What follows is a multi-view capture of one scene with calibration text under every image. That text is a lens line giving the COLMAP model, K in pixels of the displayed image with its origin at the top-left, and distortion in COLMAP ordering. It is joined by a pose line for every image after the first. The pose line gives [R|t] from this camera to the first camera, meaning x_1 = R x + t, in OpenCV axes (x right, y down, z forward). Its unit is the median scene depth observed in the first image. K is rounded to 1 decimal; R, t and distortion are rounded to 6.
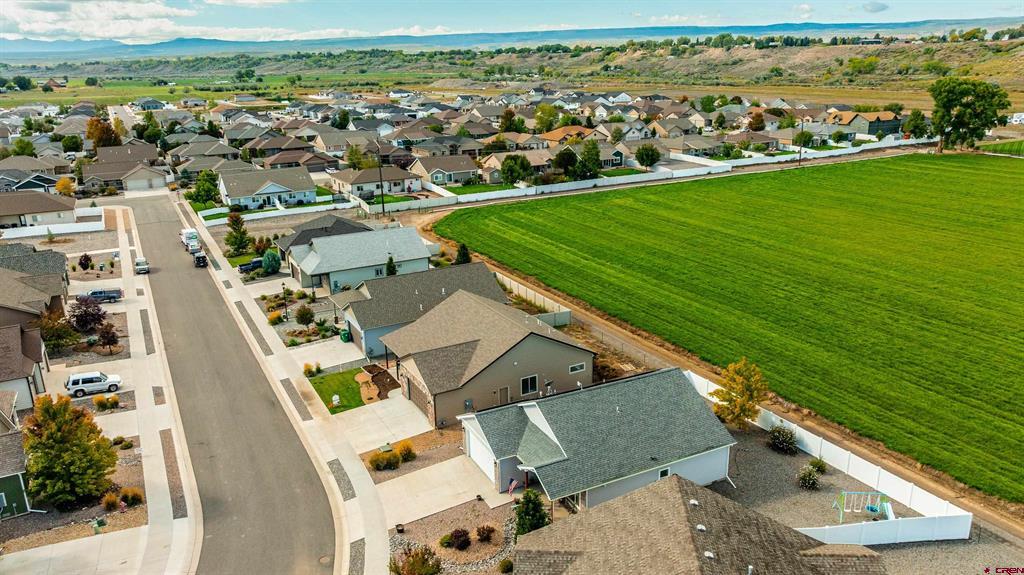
lens RADIAL K [[727.2, 0, 510.5], [0, 727.2, 286.2], [0, 0, 1]] dist [-0.040362, 0.045366]
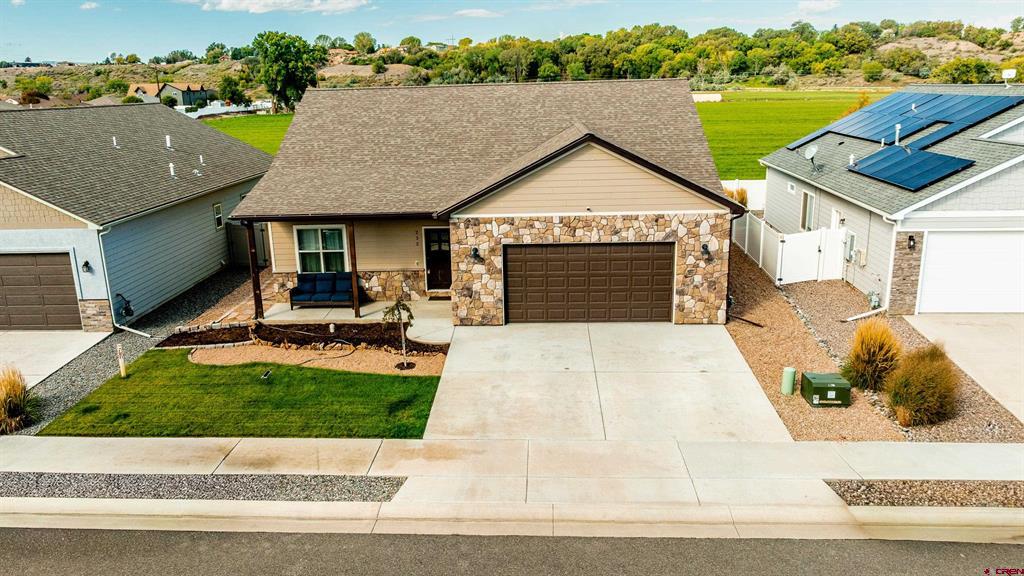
lens RADIAL K [[771.7, 0, 494.5], [0, 771.7, 289.2], [0, 0, 1]] dist [-0.047748, 0.056642]
pose [[0.529652, -0.210799, 0.821604, -0.164577], [0.263714, 0.961547, 0.076700, 0.044376], [-0.806179, 0.176044, 0.564875, 0.314711]]
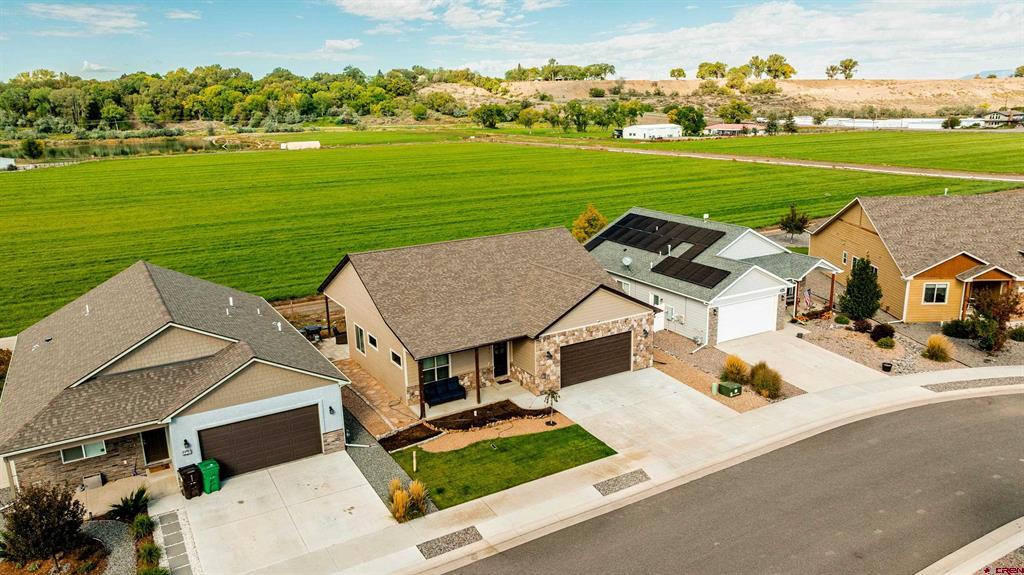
lens RADIAL K [[727.2, 0, 510.5], [0, 727.2, 286.2], [0, 0, 1]] dist [-0.040362, 0.045366]
pose [[-0.036270, -0.223328, 0.974068, -0.268958], [0.318346, 0.921349, 0.223095, -0.024663], [-0.947281, 0.318182, 0.037678, 0.385862]]
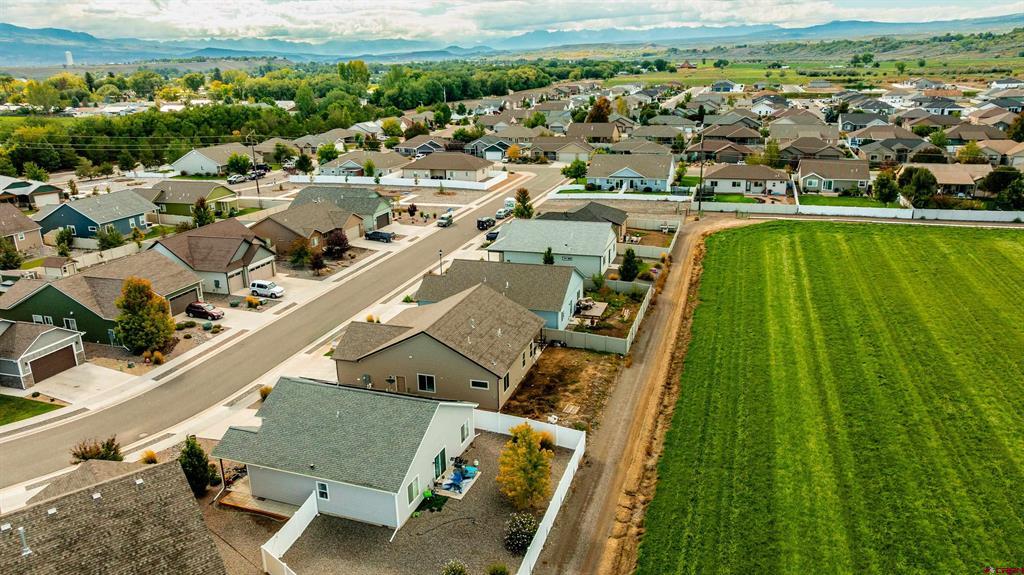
lens RADIAL K [[727.2, 0, 510.5], [0, 727.2, 286.2], [0, 0, 1]] dist [-0.040362, 0.045366]
pose [[0.688650, 0.219728, -0.691000, 0.293317], [-0.204969, 0.973103, 0.105160, -0.047378], [0.695521, 0.069215, 0.715164, 0.132984]]
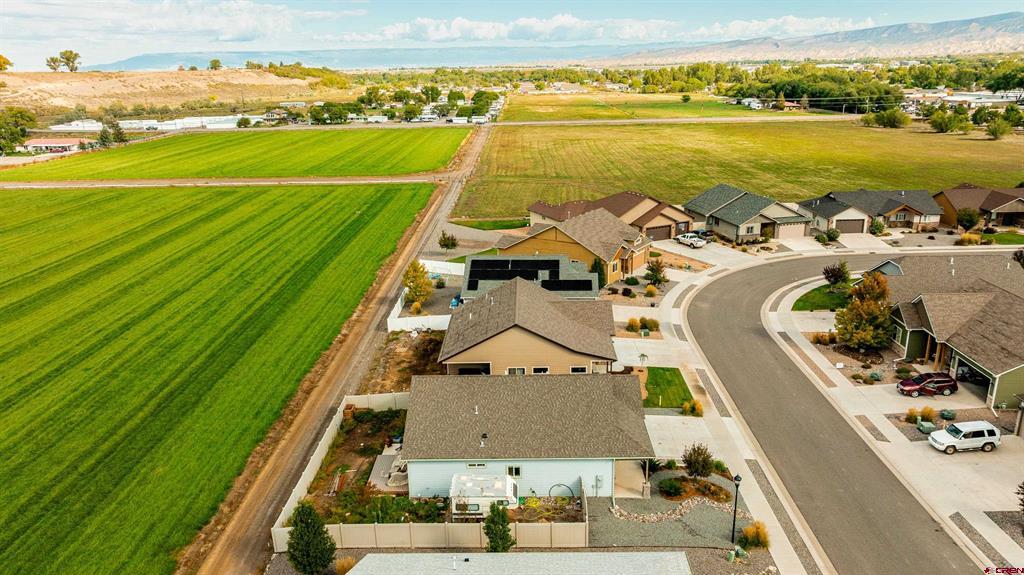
lens RADIAL K [[727.2, 0, 510.5], [0, 727.2, 286.2], [0, 0, 1]] dist [-0.040362, 0.045366]
pose [[-0.865812, -0.107061, 0.488782, -0.211017], [0.186486, 0.837421, 0.513760, -0.208942], [-0.464320, 0.535970, -0.705083, 0.699409]]
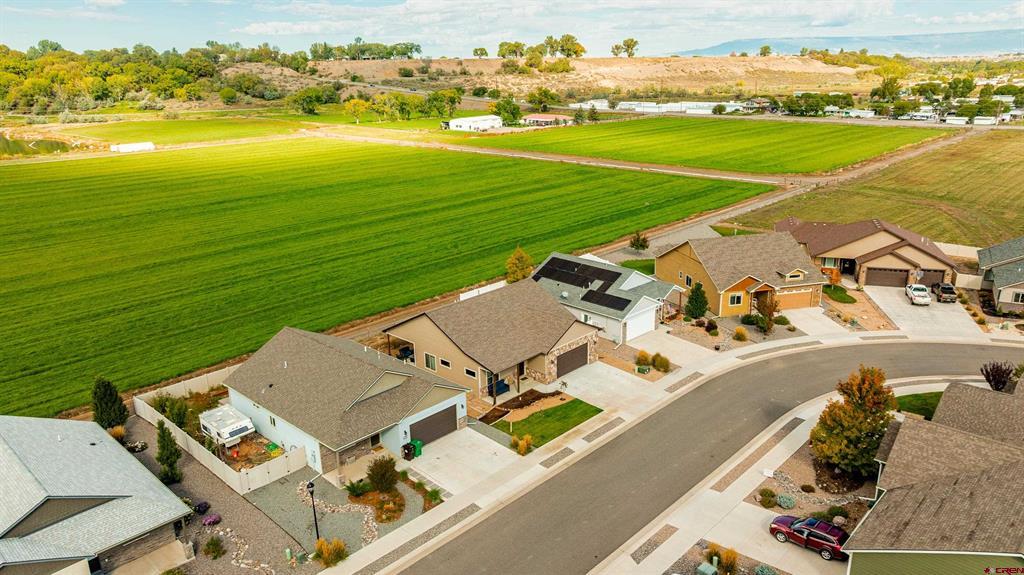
lens RADIAL K [[725.2, 0, 512.0], [0, 725.2, 287.5], [0, 0, 1]] dist [-0.018611, -0.004320]
pose [[-0.306997, -0.255312, 0.916825, -0.406807], [0.306934, 0.885310, 0.349311, -0.134534], [-0.900858, 0.388642, -0.193423, 0.470991]]
